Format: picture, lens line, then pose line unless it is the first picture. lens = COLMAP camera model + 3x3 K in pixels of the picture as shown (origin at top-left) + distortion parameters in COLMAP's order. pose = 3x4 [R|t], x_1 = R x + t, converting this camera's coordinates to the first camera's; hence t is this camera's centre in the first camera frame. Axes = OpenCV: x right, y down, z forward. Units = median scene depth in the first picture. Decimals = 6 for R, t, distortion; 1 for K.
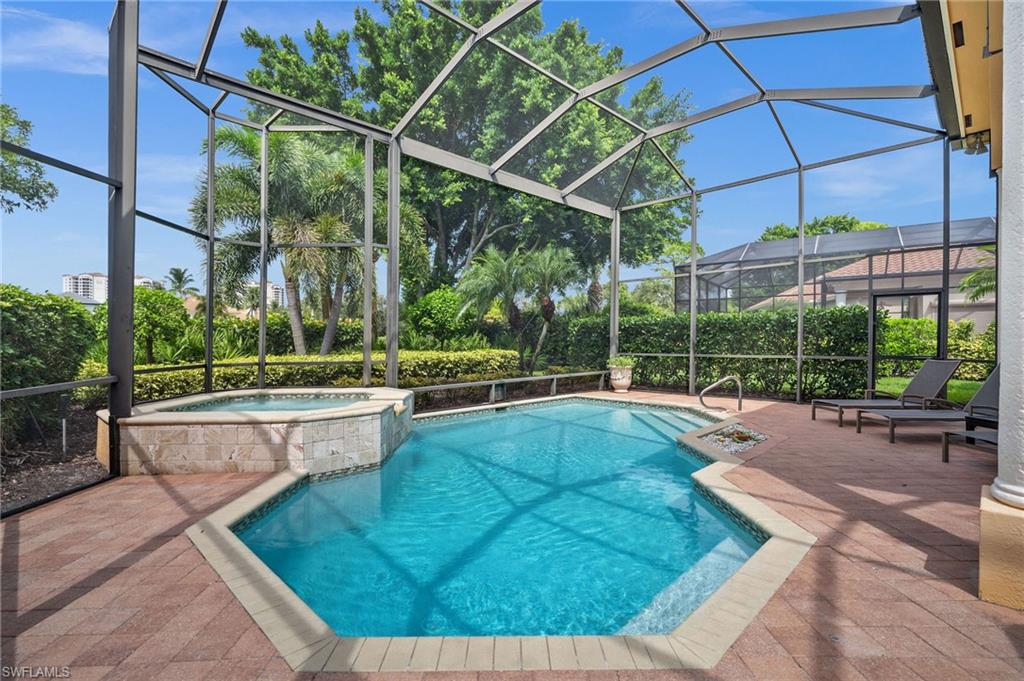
lens RADIAL K [[480.0, 0, 514.1], [0, 480.0, 341.7], [0, 0, 1]] dist [-0.004997, -0.000369]
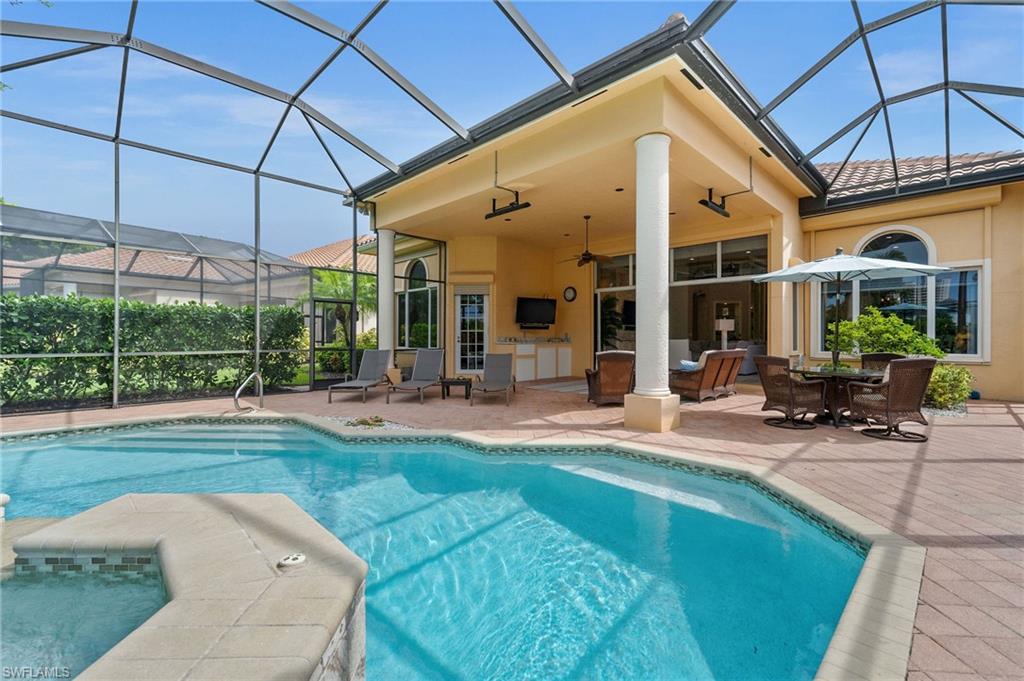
lens RADIAL K [[443.5, 0, 515.8], [0, 443.5, 339.5], [0, 0, 1]] dist [0.002473, 0.000315]
pose [[0.002432, -0.001558, 0.999996, -0.405265], [-0.000979, 0.999998, 0.001560, 0.007096], [-0.999997, -0.000983, 0.002430, 0.498231]]
